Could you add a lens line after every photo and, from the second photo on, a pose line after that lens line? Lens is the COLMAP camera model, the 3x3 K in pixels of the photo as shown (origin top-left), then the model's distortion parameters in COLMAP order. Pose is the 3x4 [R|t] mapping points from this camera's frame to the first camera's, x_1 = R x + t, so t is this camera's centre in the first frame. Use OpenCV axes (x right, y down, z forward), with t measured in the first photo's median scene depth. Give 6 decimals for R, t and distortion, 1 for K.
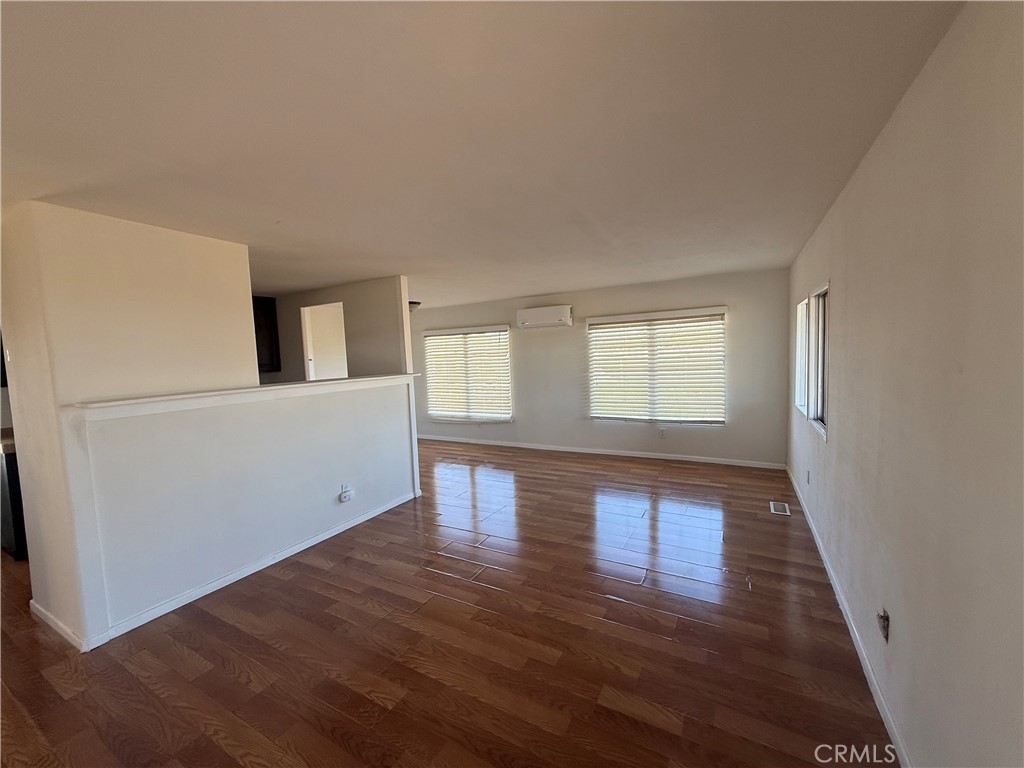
lens RADIAL K [[407.1, 0, 511.0], [0, 407.1, 384.1], [0, 0, 1]] dist [-0.000072, 0.000502]
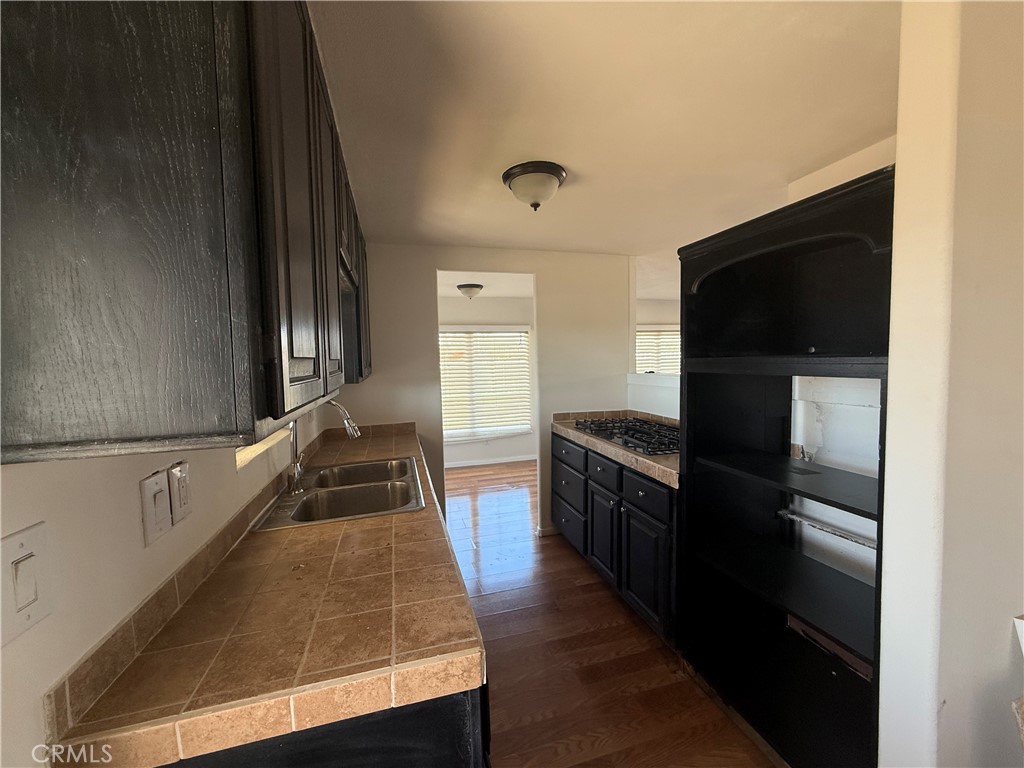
lens RADIAL K [[407.1, 0, 511.4], [0, 407.1, 381.0], [0, 0, 1]] dist [-0.000072, 0.000502]
pose [[0.703610, -0.016388, 0.710397, -0.776327], [0.048510, 0.998509, -0.025013, -0.001384], [-0.708928, 0.052061, 0.703357, 0.449132]]
